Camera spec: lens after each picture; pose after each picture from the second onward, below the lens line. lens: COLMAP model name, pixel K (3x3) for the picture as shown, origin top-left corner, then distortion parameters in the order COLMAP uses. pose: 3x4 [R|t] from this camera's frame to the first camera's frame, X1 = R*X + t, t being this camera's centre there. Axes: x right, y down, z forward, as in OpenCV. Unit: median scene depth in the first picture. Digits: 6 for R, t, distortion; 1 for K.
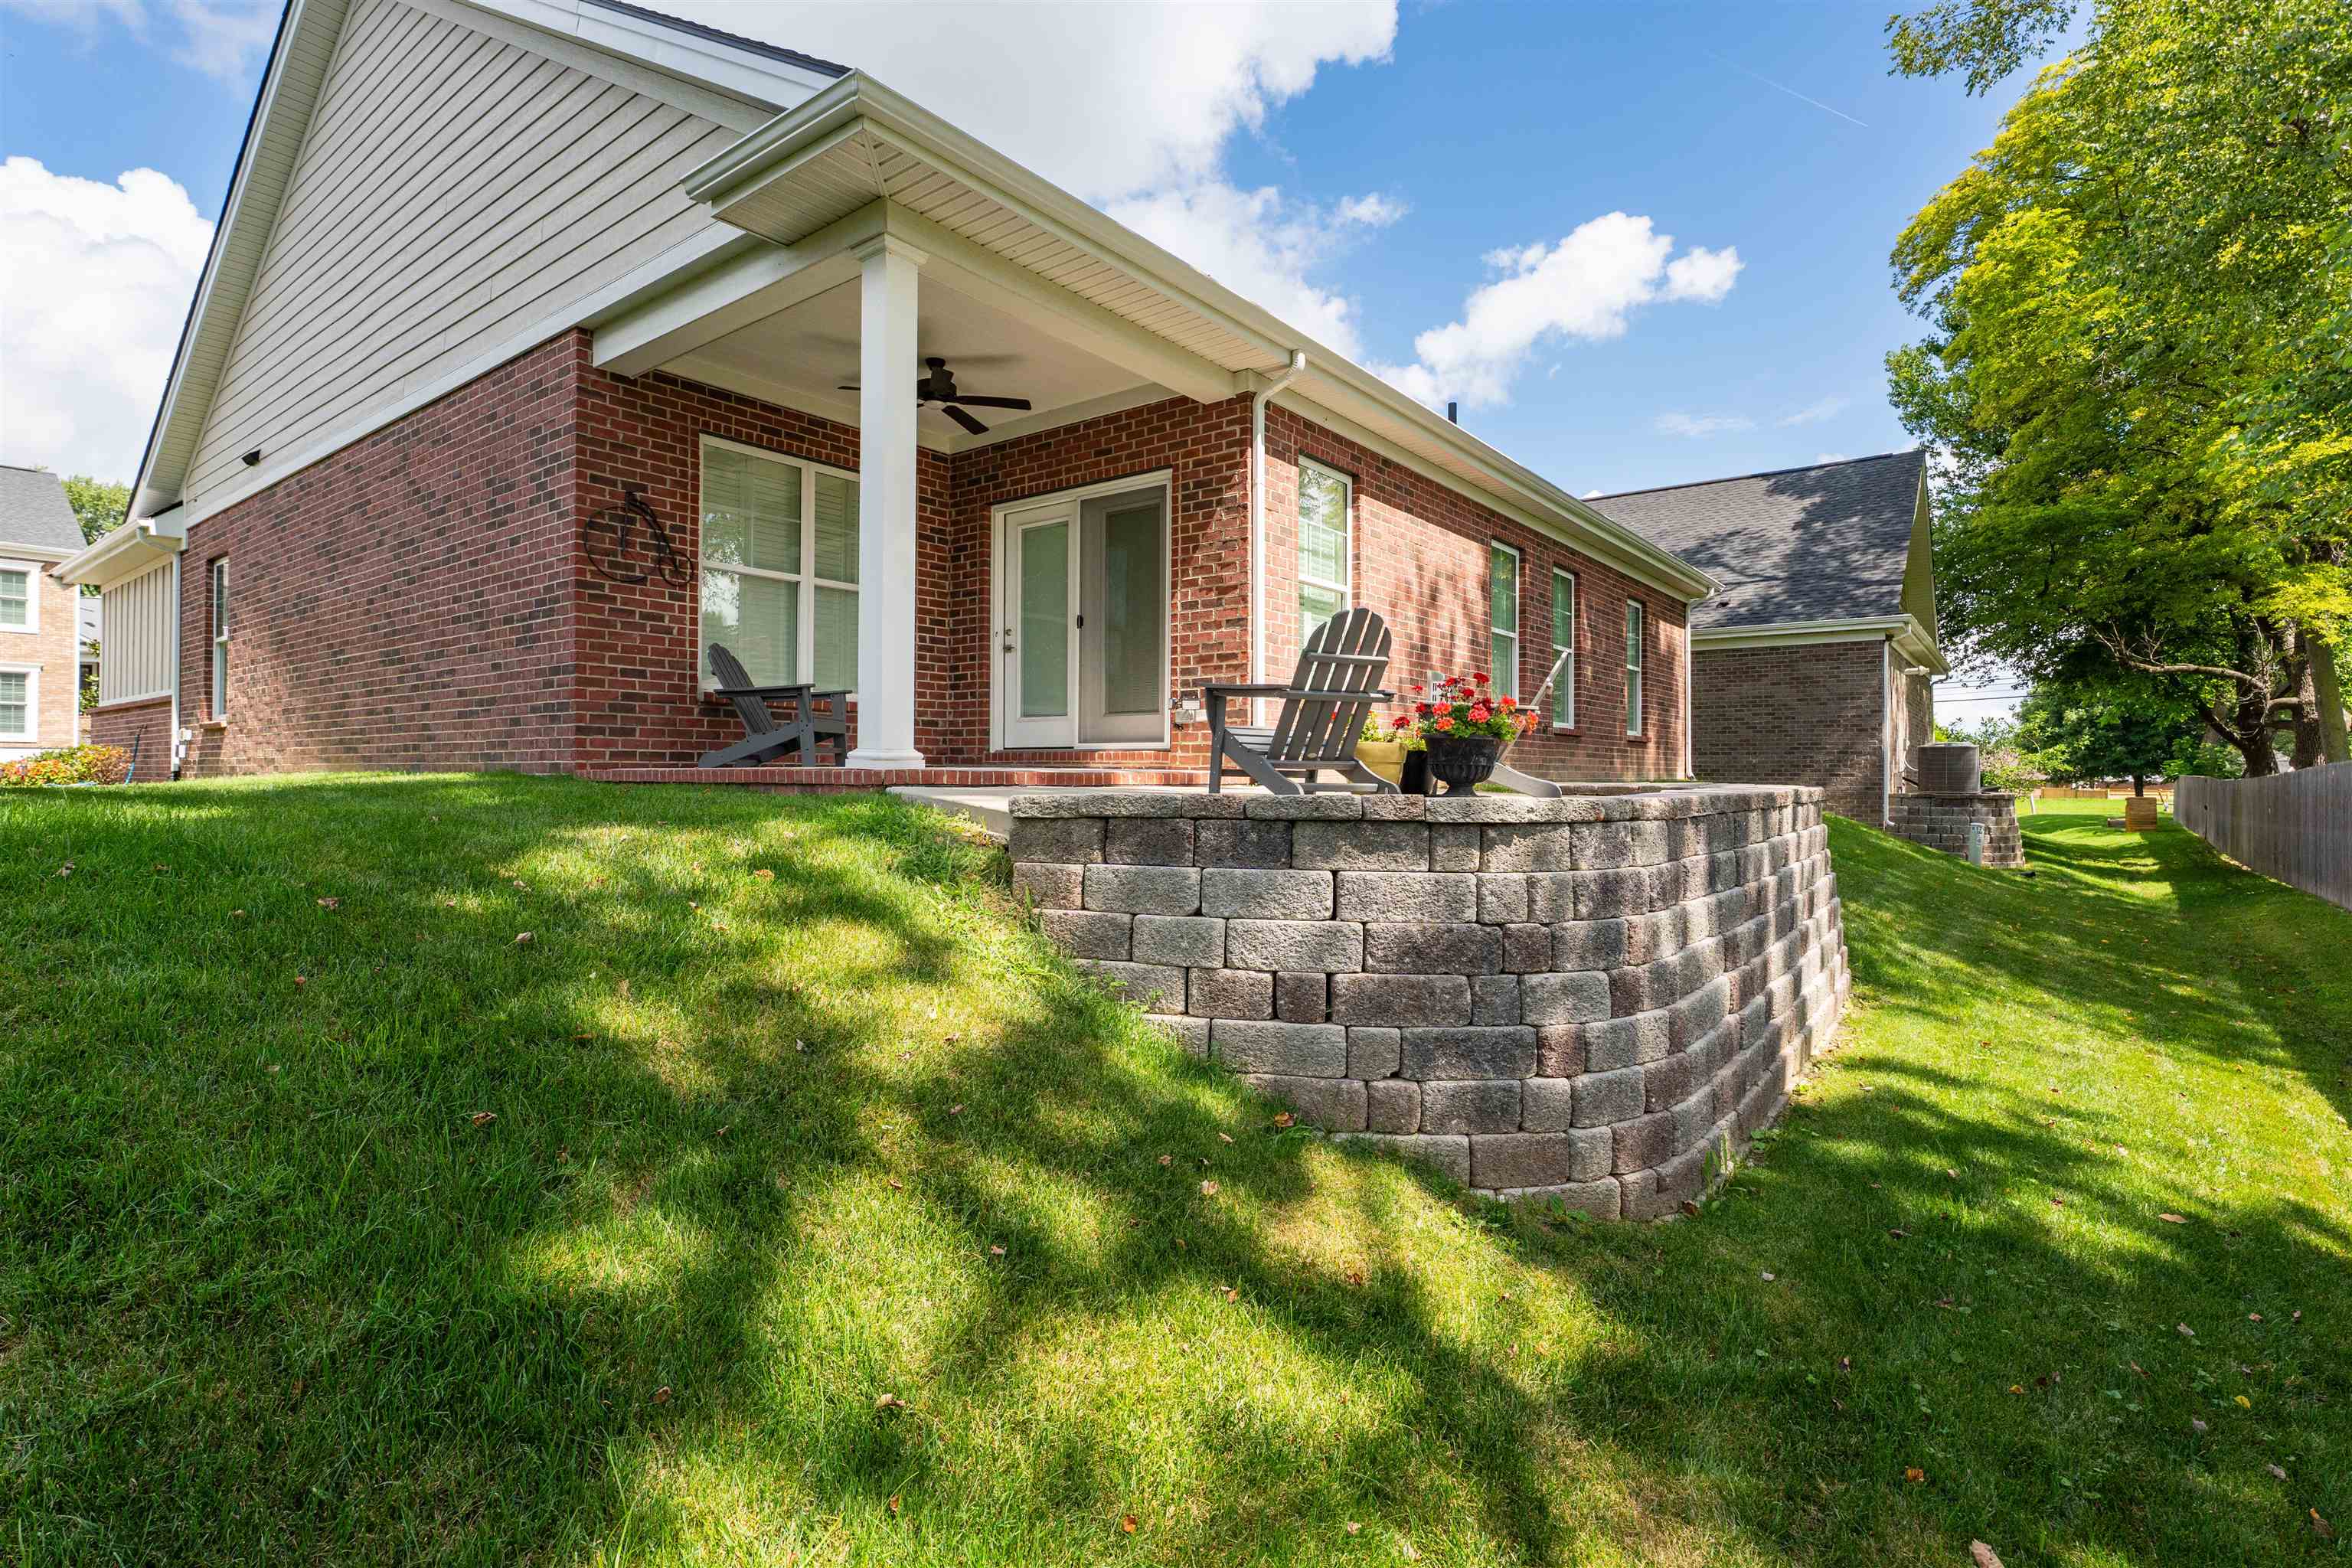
lens RADIAL K [[1087.8, 0, 1188.4], [0, 1087.8, 771.5], [0, 0, 1]] dist [-0.004744, 0.000464]
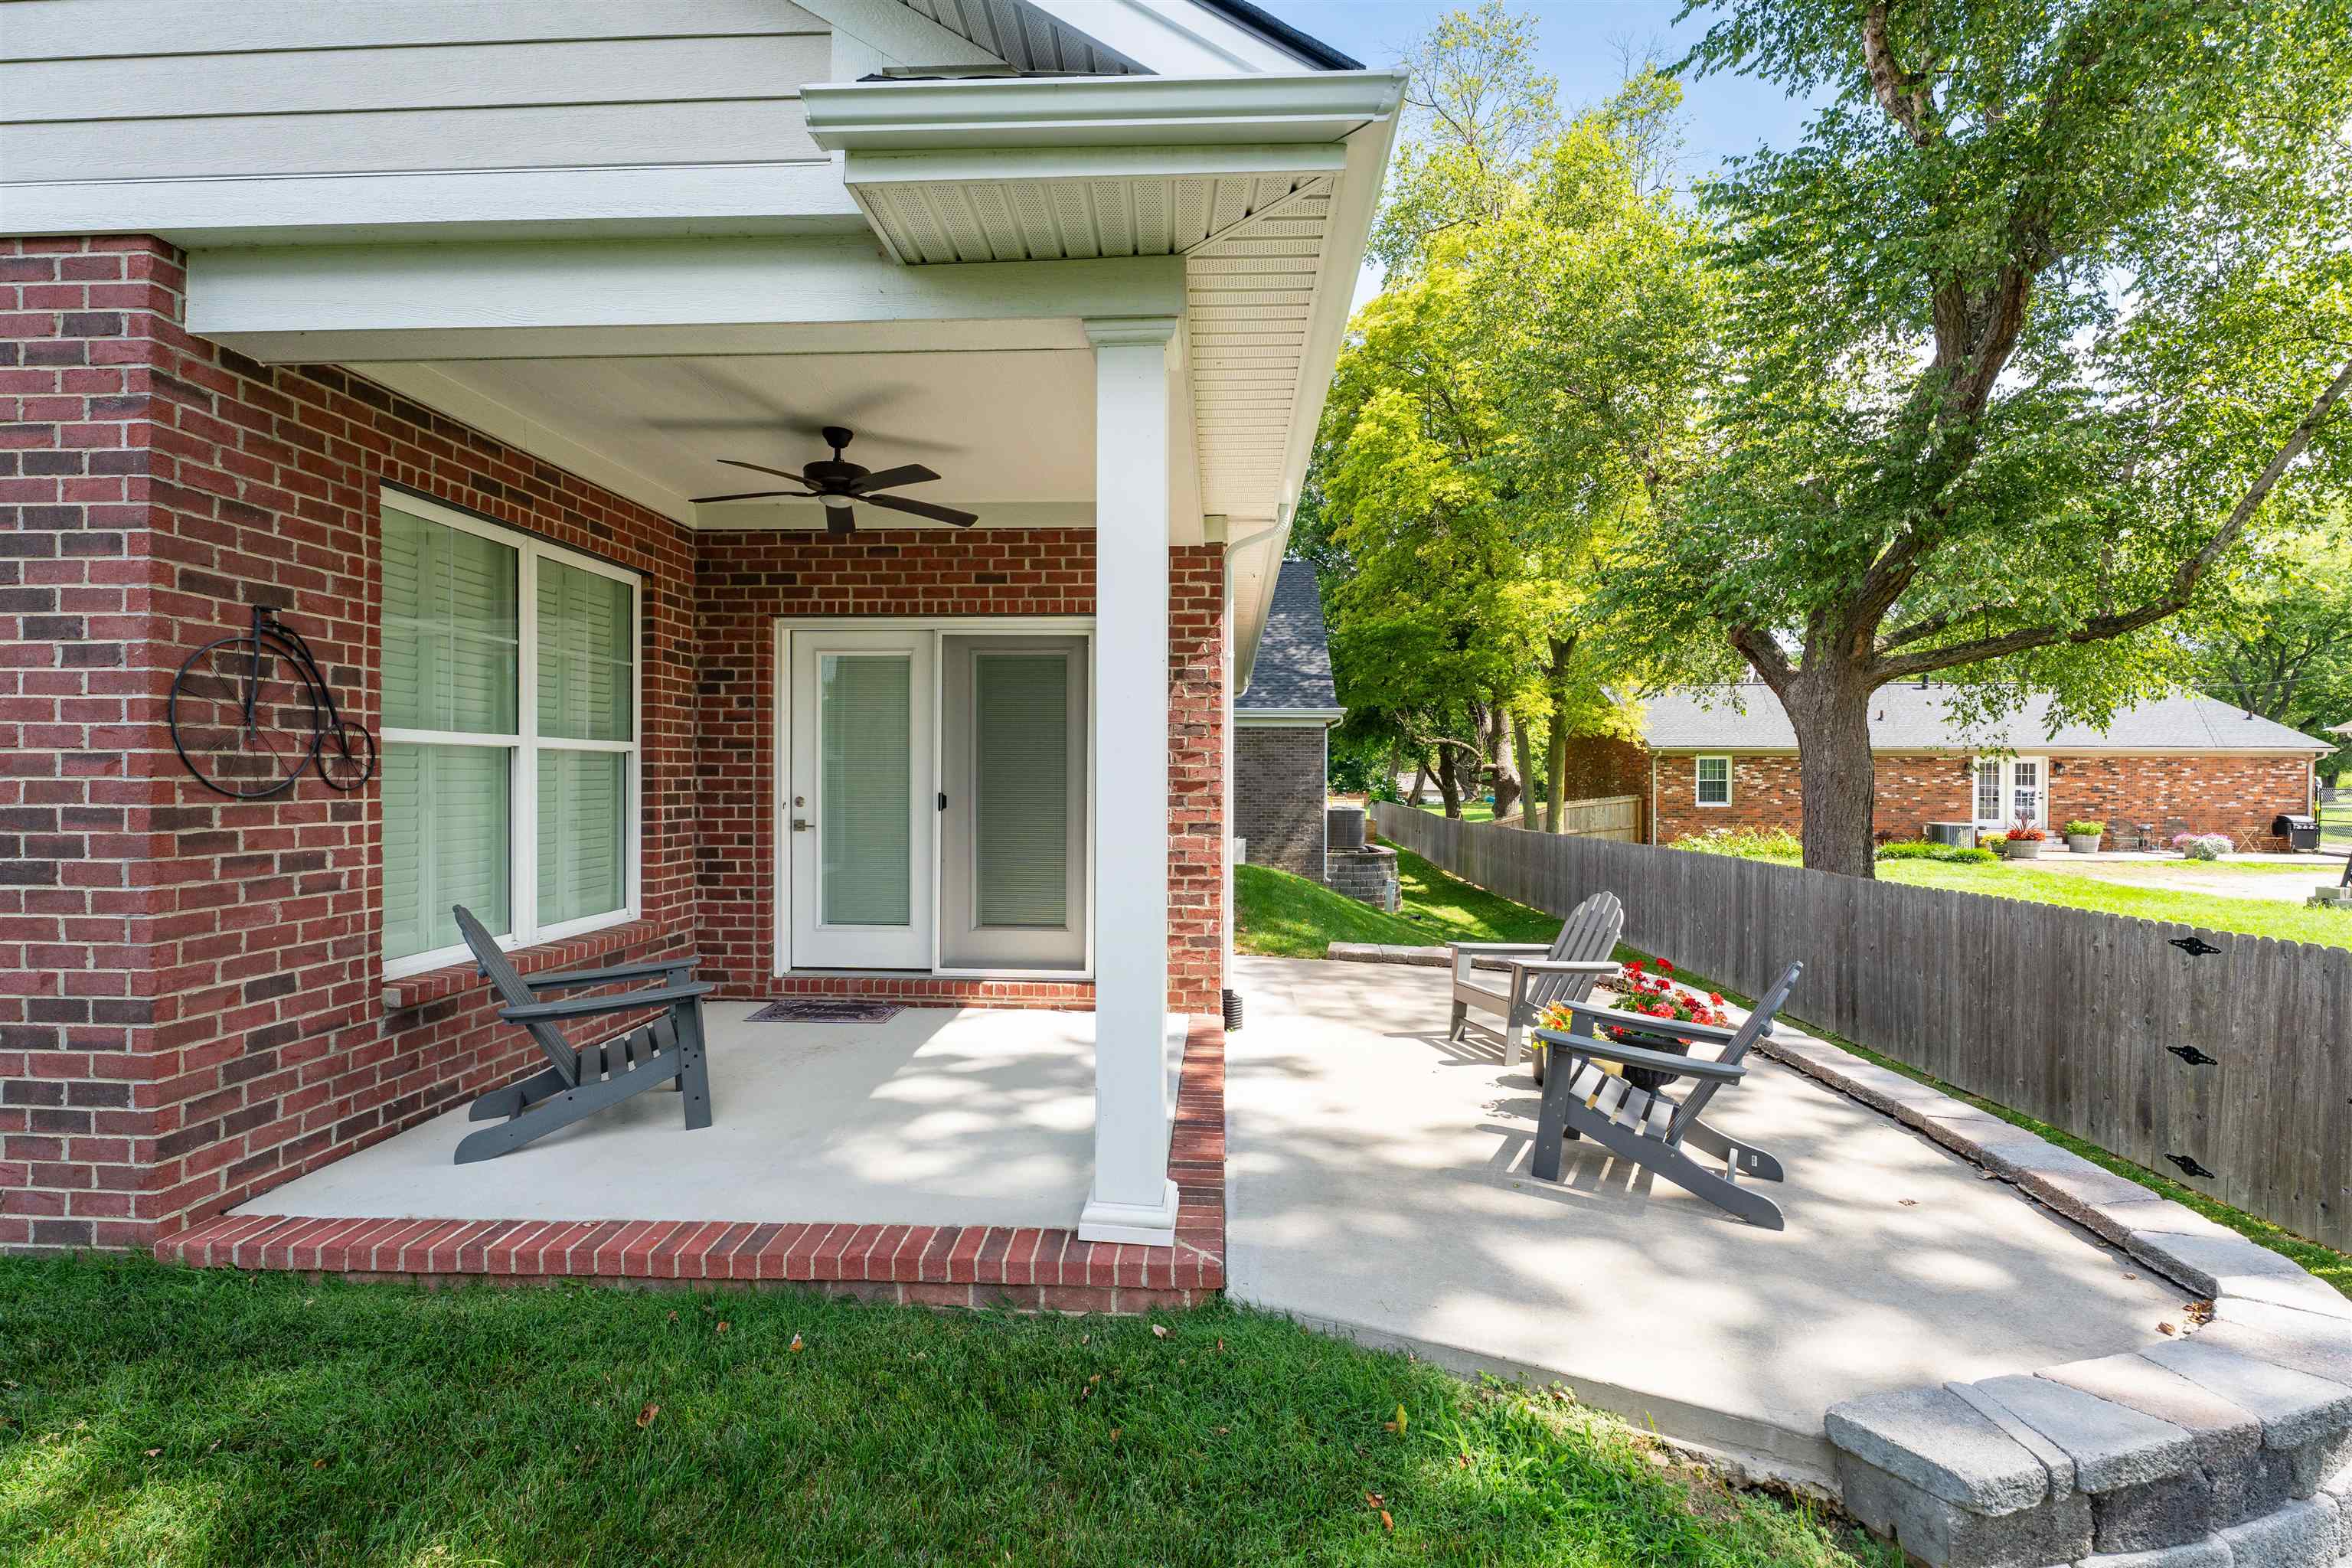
lens RADIAL K [[1045.8, 0, 1169.0], [0, 1045.8, 791.0], [0, 0, 1]] dist [-0.001748, -0.001392]
pose [[0.828624, 0.000515, 0.559806, -0.419986], [-0.009619, 0.999865, 0.013318, -0.178038], [-0.559723, -0.016421, 0.828517, 0.380730]]
